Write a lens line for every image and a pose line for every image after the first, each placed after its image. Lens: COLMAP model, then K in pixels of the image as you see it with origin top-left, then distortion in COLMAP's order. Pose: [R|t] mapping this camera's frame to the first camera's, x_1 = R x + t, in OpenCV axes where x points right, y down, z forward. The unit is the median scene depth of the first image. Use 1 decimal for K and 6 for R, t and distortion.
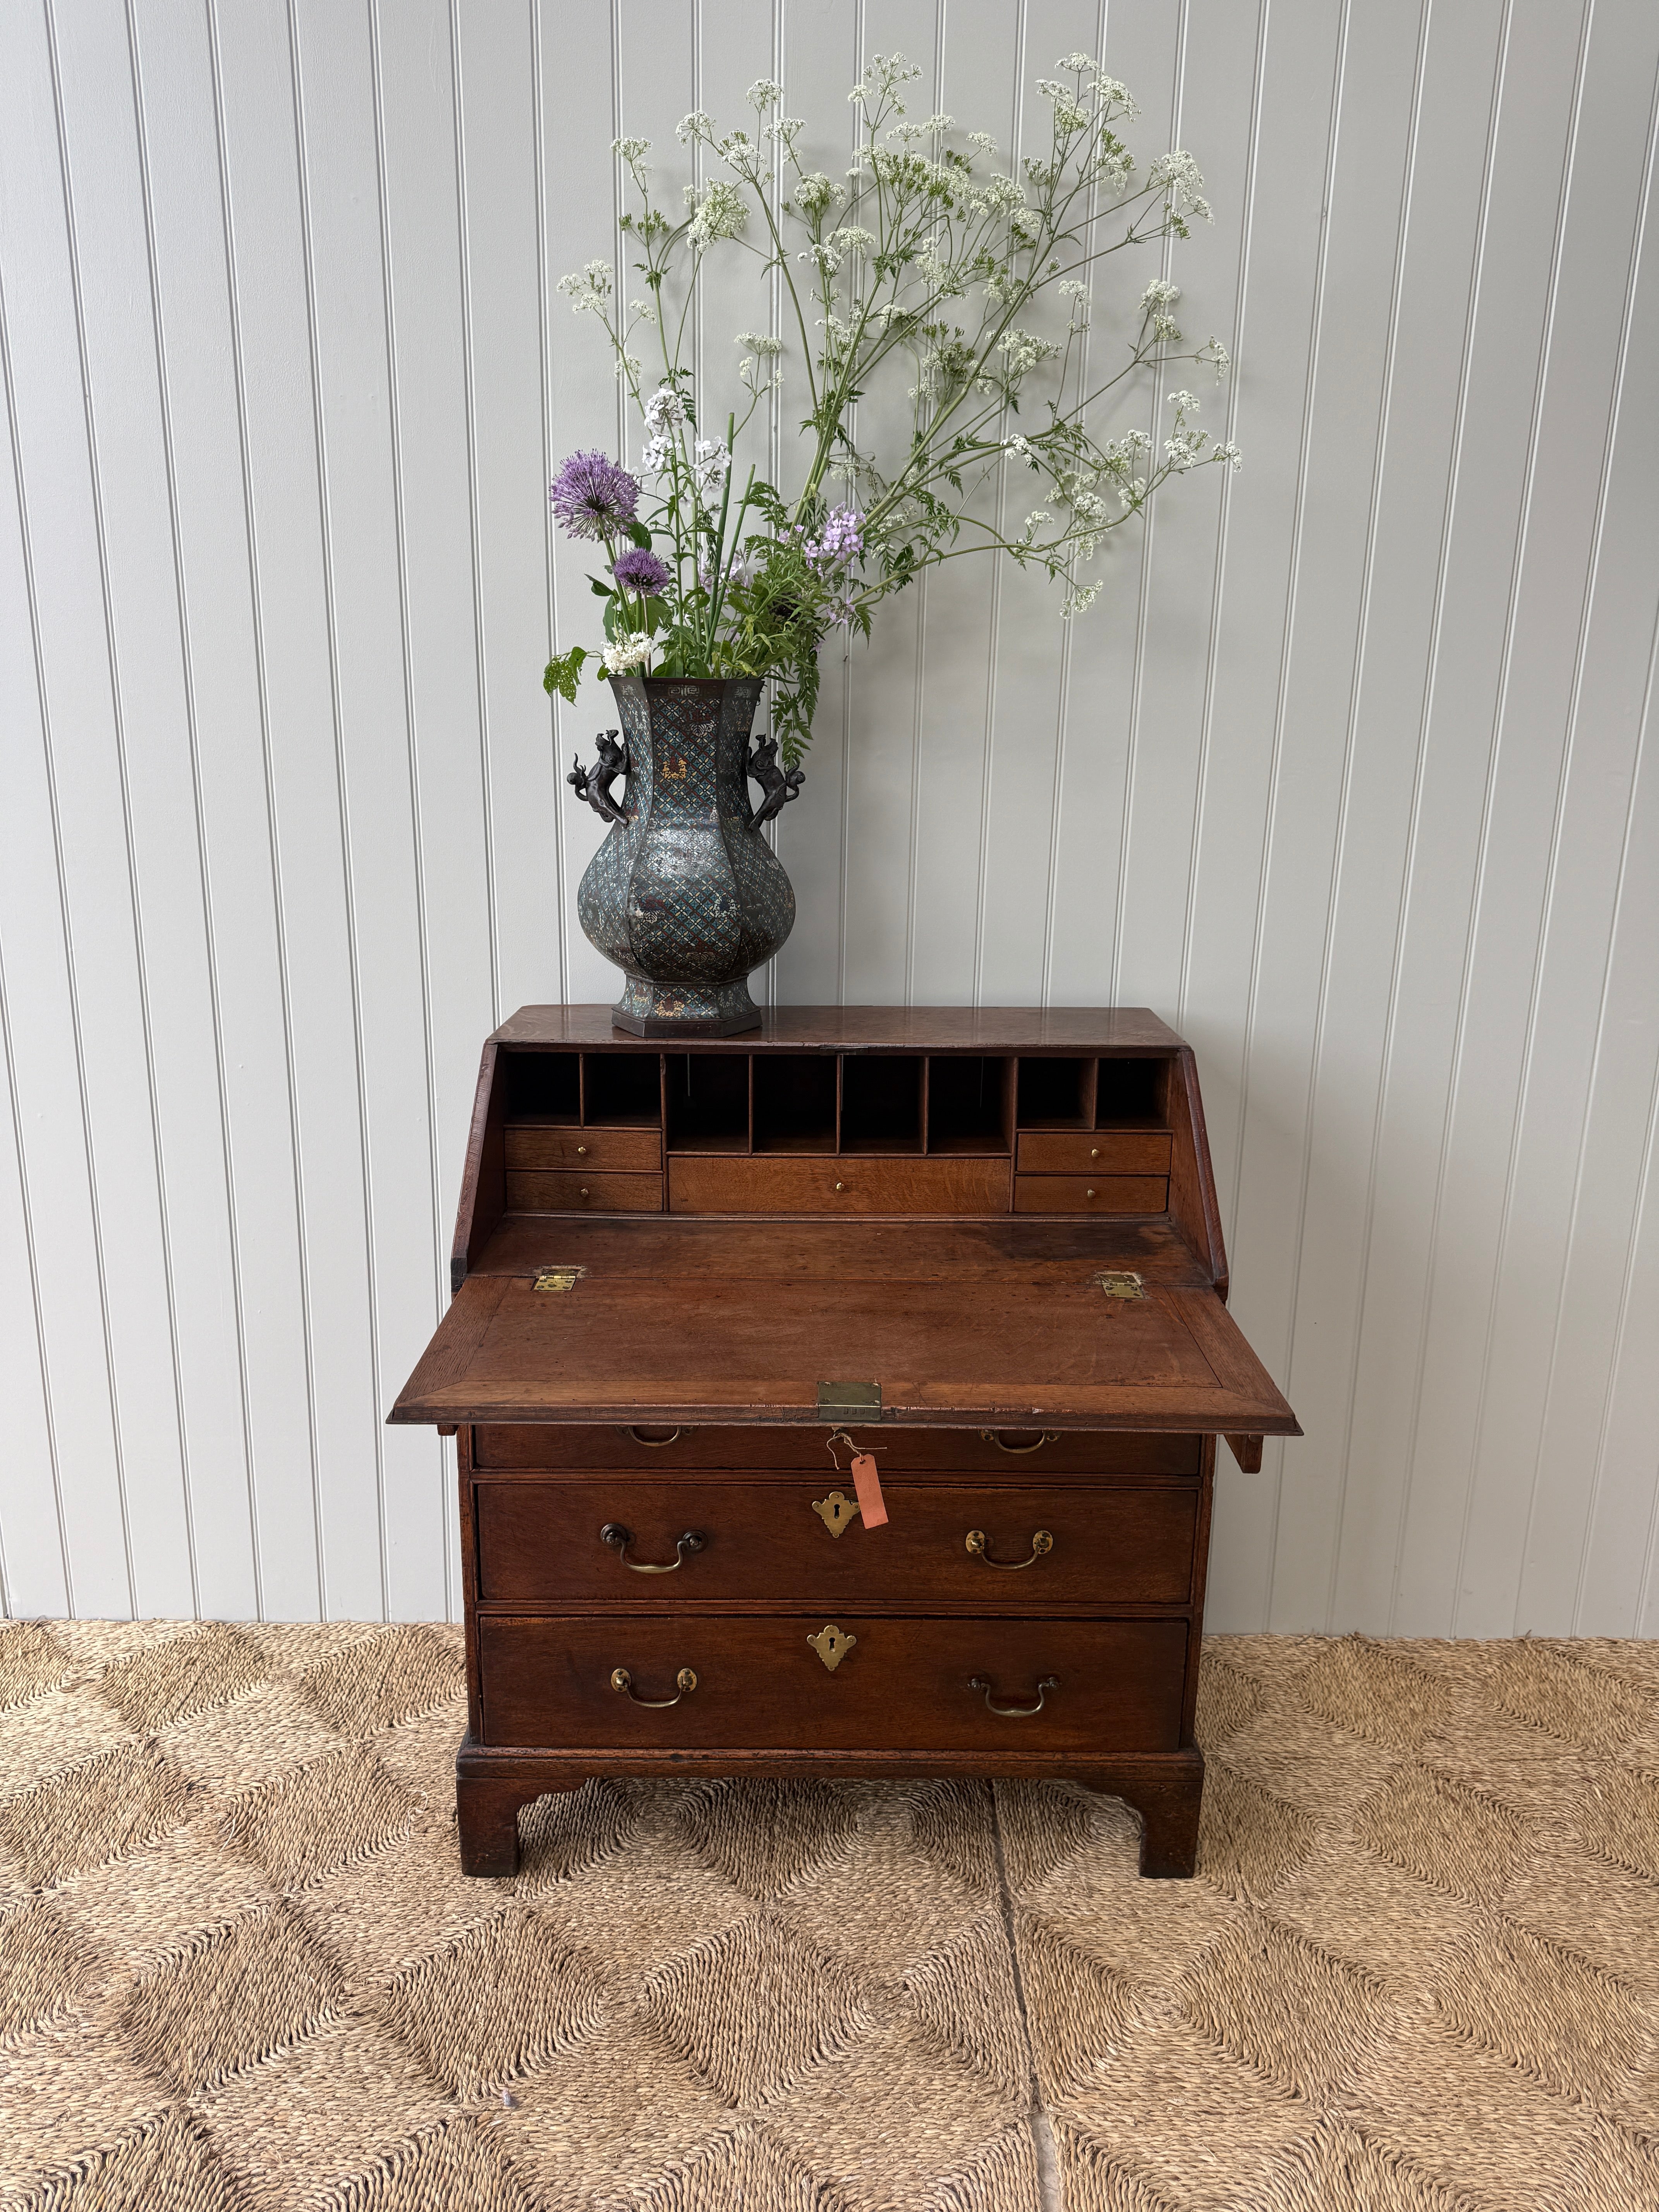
lens RADIAL K [[1585.4, 0, 831.6], [0, 1585.4, 1109.7], [0, 0, 1]] dist [0.020916, -0.033446]
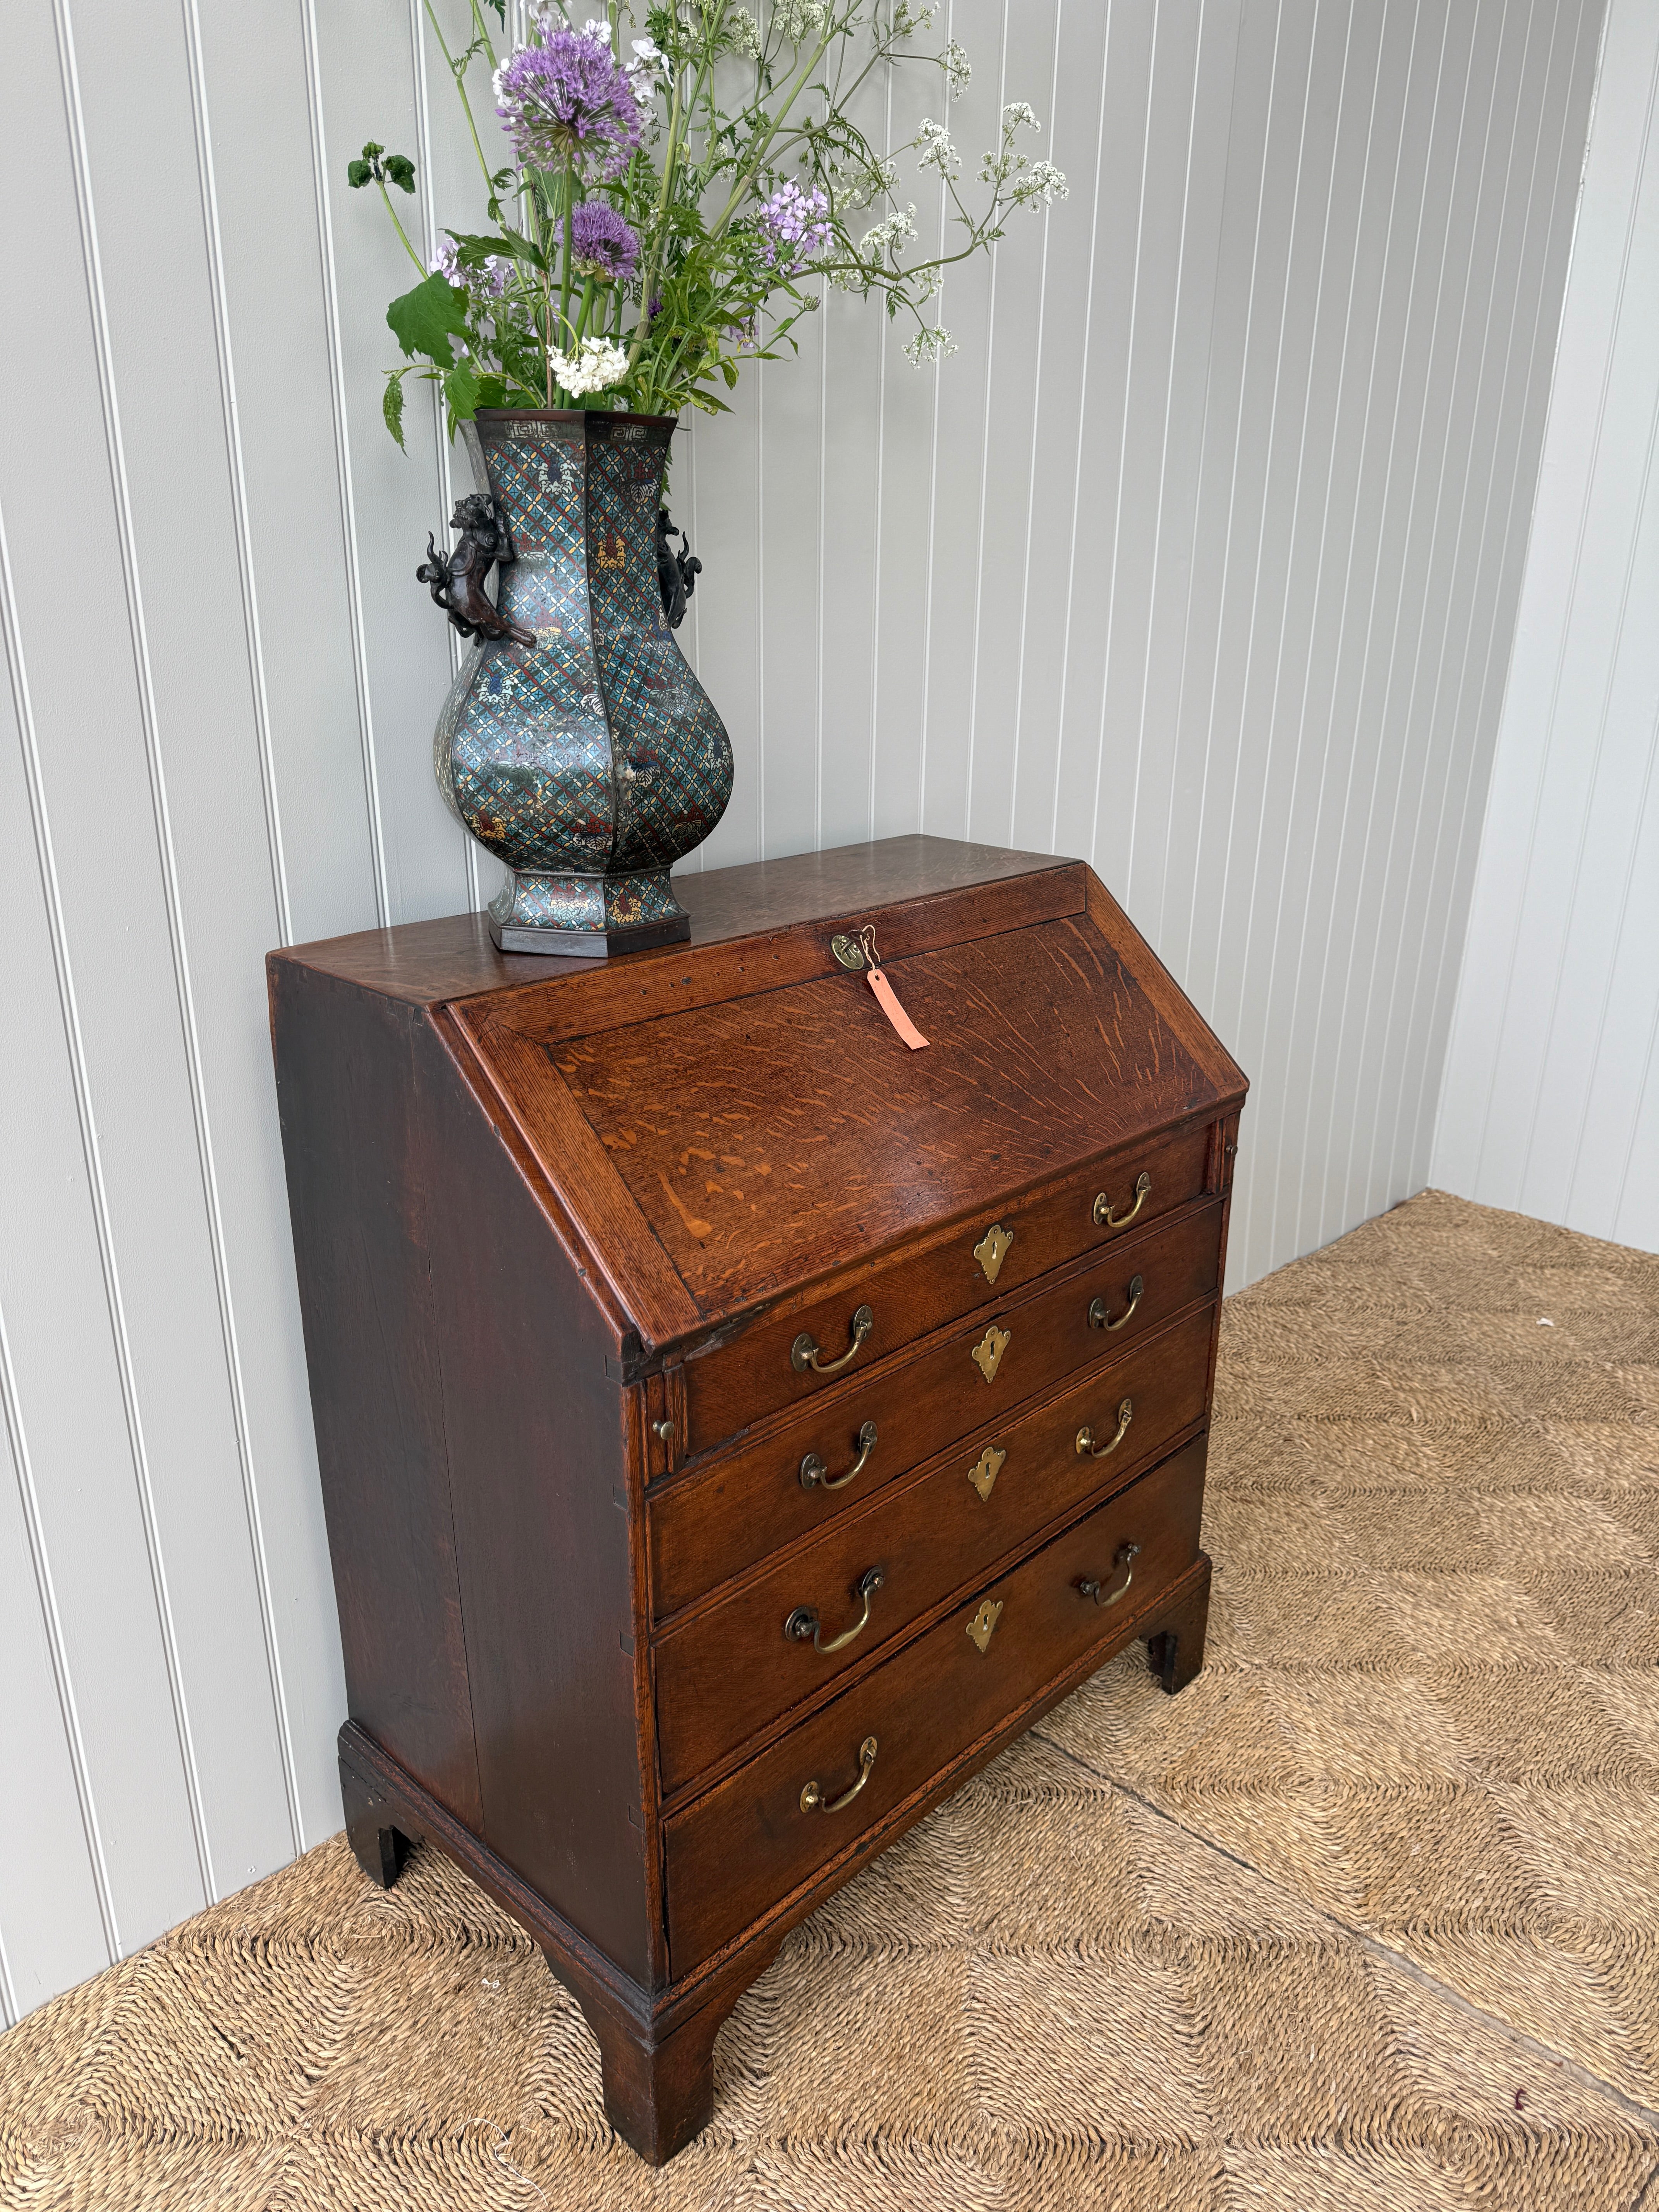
lens RADIAL K [[1585.4, 0, 850.9], [0, 1585.4, 1112.0], [0, 0, 1]] dist [0.020916, -0.033446]
pose [[0.690756, -0.248589, 0.679013, -0.546225], [0.174652, 0.968602, 0.176937, -0.086273], [-0.701679, -0.003629, 0.712484, 0.445012]]
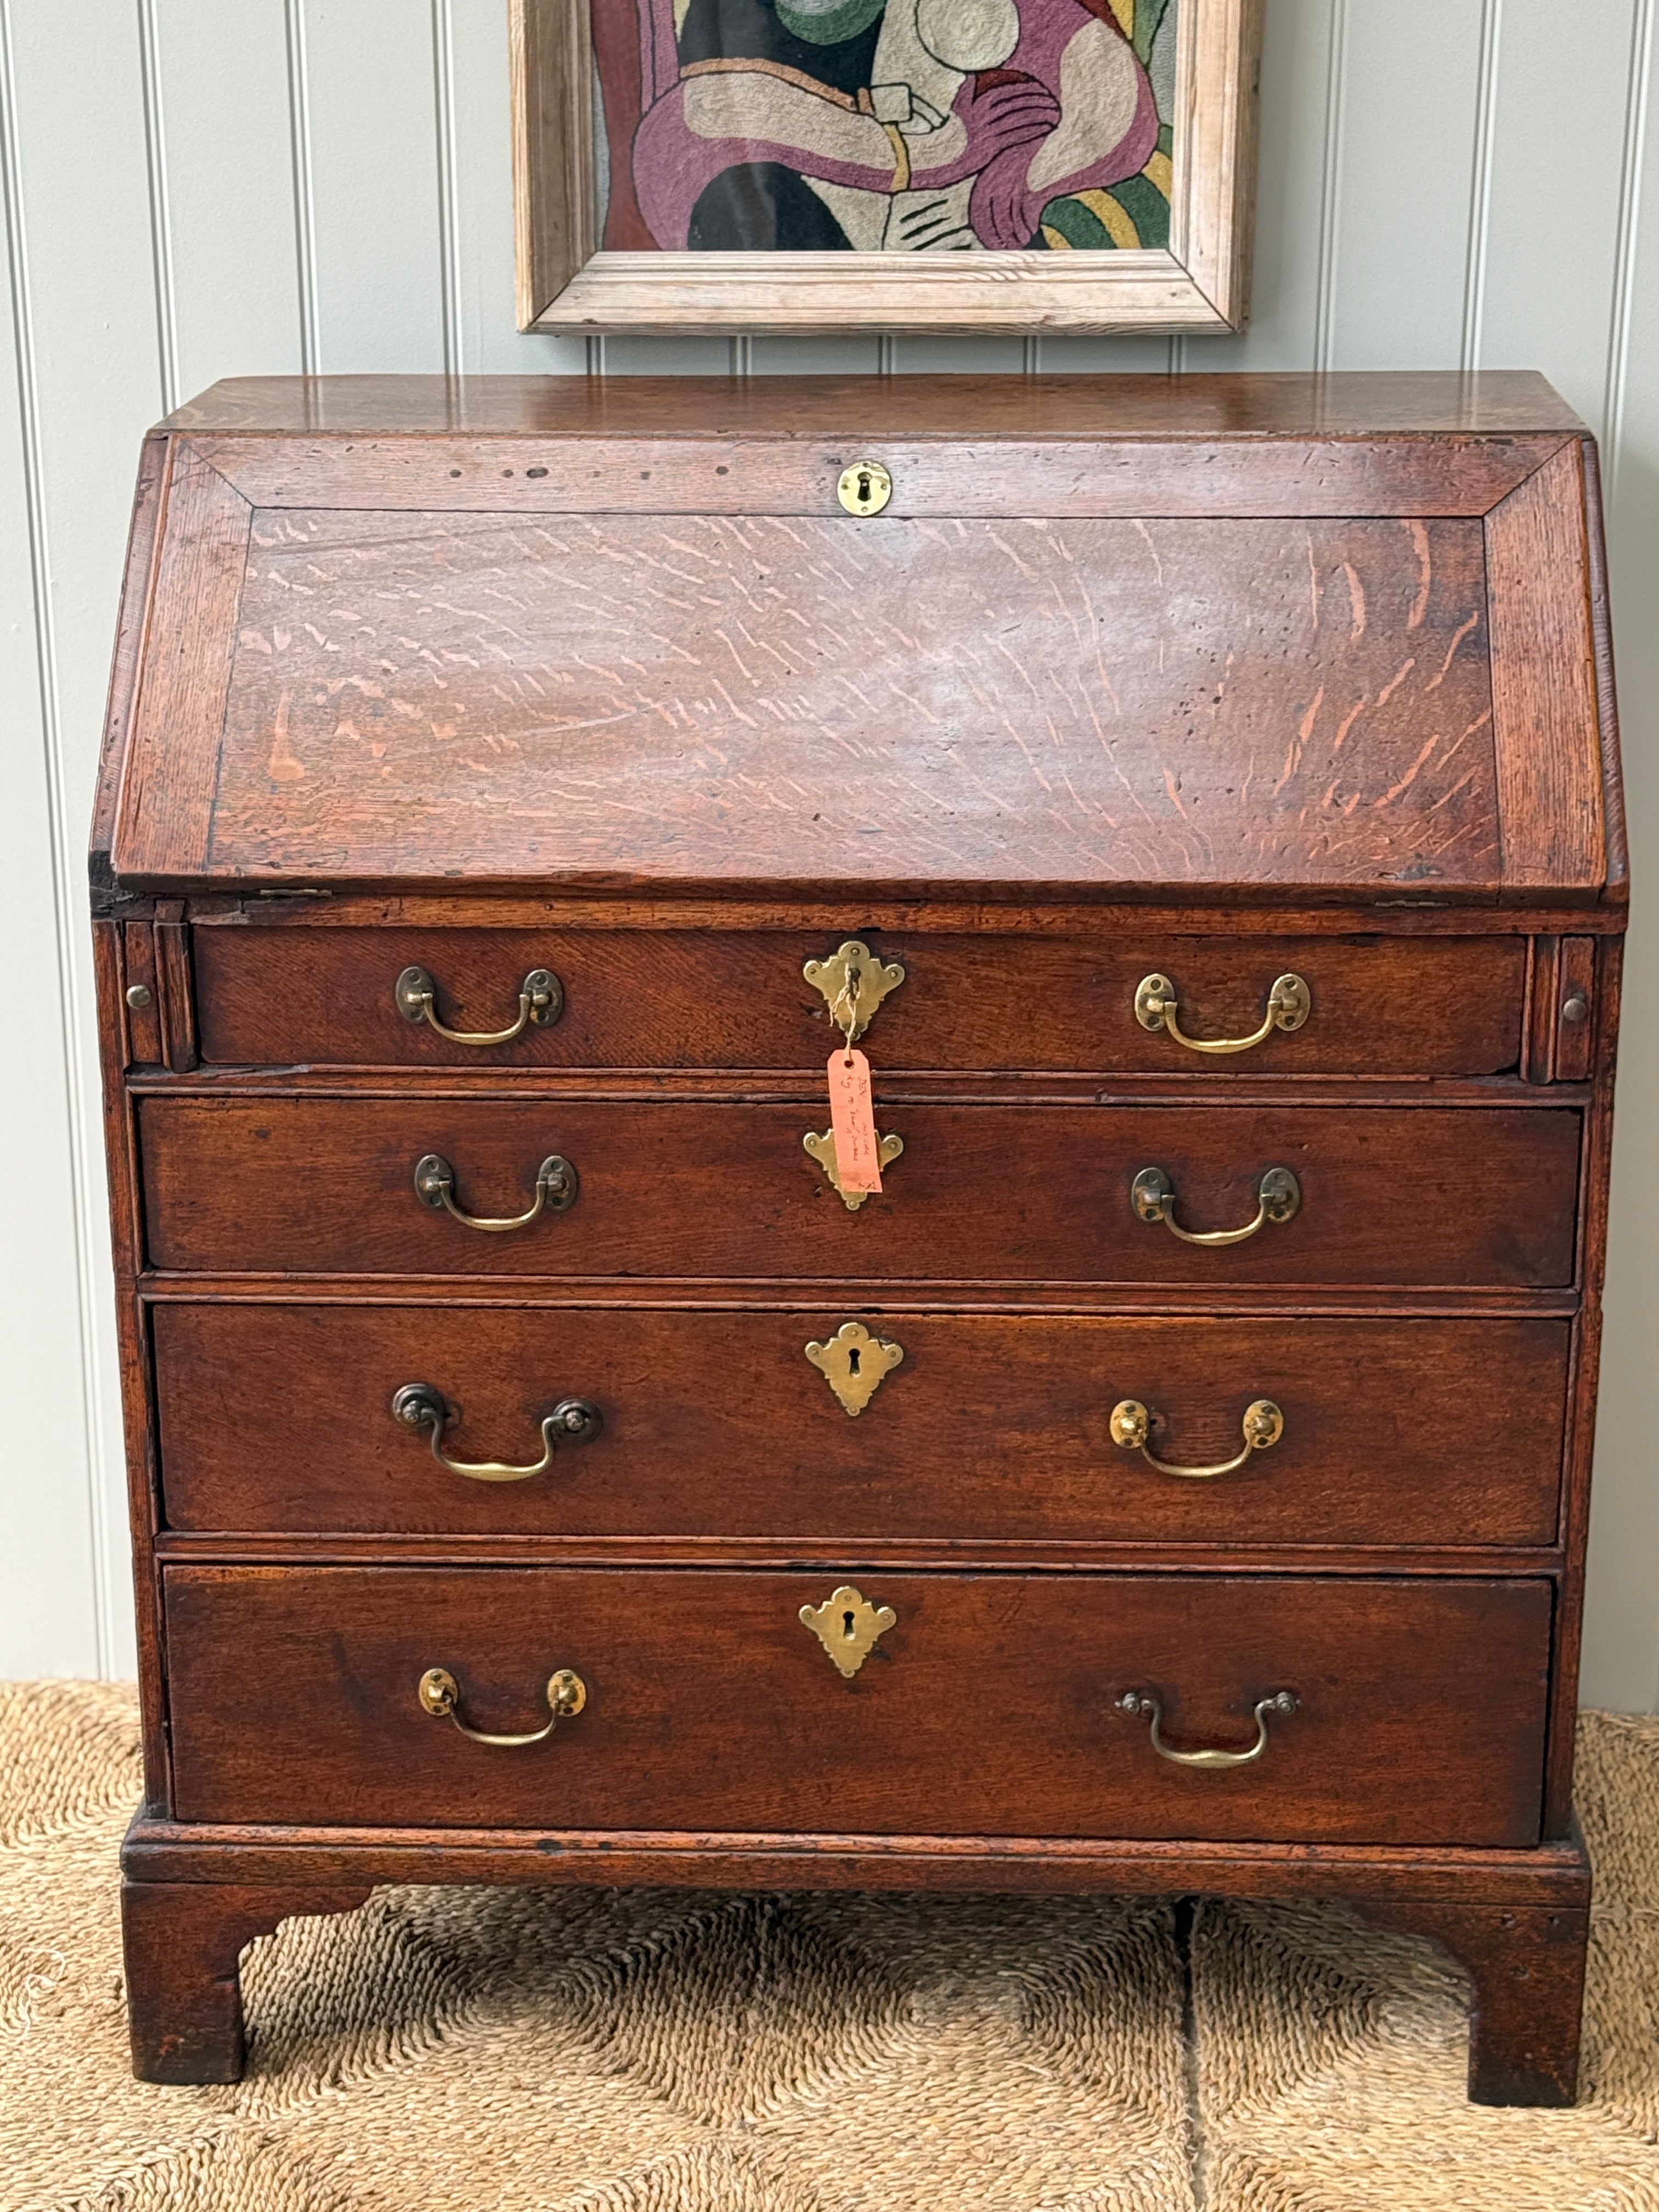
lens RADIAL K [[3997.8, 0, 839.0], [0, 3997.8, 1175.0], [0, 0, 1]] dist [0.082812, 0.000000]
pose [[0.998715, -0.000096, -0.050684, 0.061450], [0.004525, 0.996174, 0.087280, 0.079937], [0.050482, -0.087397, 0.994894, -0.259001]]
